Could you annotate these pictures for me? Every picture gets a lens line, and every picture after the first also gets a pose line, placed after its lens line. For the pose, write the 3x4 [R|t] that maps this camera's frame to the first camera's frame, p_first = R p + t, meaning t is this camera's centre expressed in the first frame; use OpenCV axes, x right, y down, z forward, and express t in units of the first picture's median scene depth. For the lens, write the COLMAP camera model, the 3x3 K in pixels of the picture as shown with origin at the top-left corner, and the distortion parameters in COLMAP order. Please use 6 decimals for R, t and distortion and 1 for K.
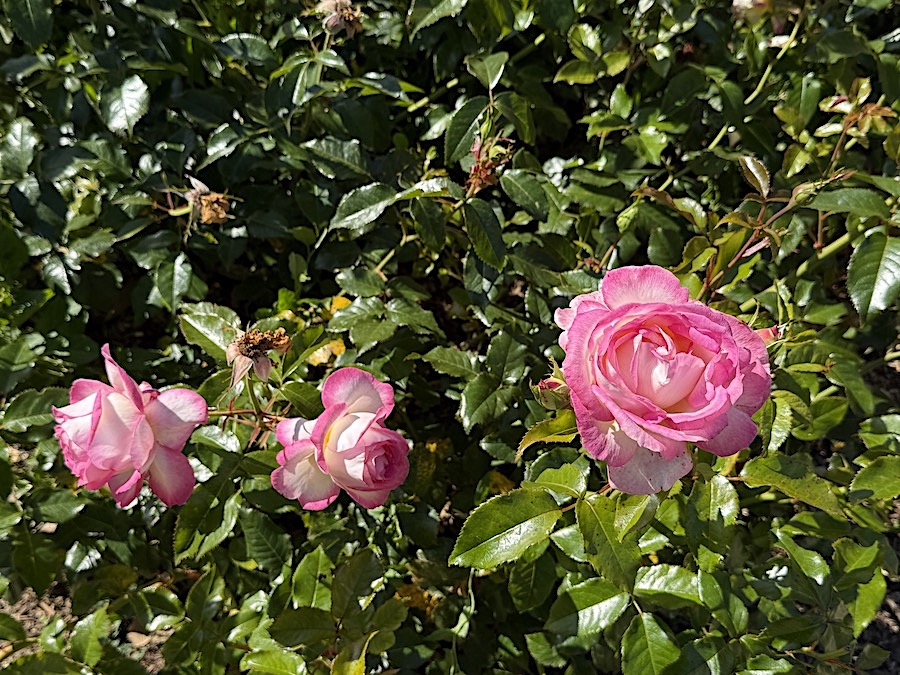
lens RADIAL K [[1009.0, 0, 450.0], [0, 1009.0, 337.5], [0, 0, 1]] dist [0.170719, -0.573320]
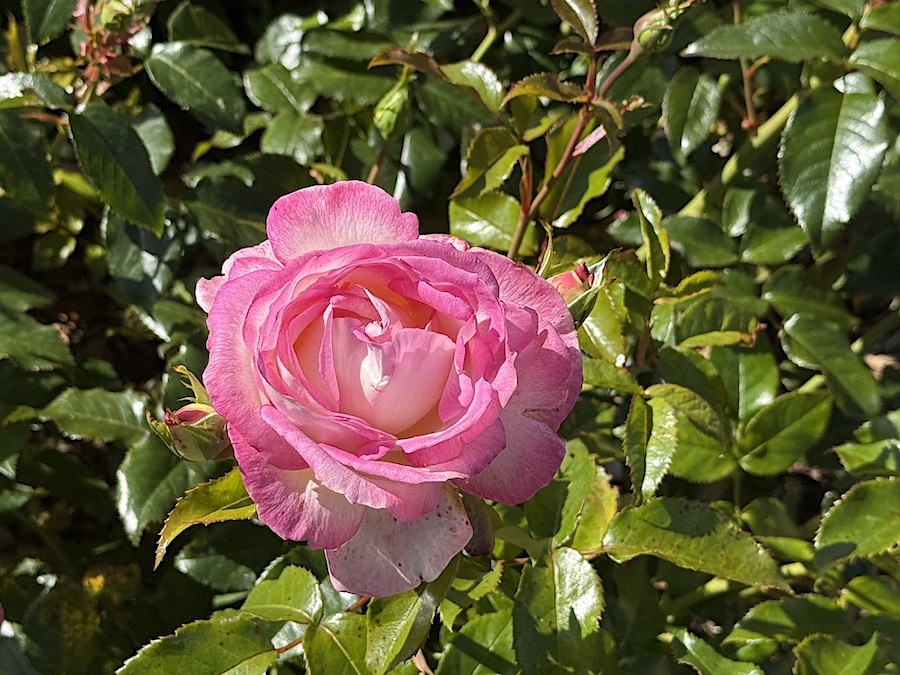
lens RADIAL K [[1983.1, 0, 450.0], [0, 1983.1, 337.5], [0, 0, 1]] dist [0.063411, 0.544689]
pose [[0.986970, -0.122521, 0.104304, 0.087086], [0.124872, 0.992039, -0.016289, 0.025990], [-0.101478, 0.029101, 0.994412, -0.058994]]
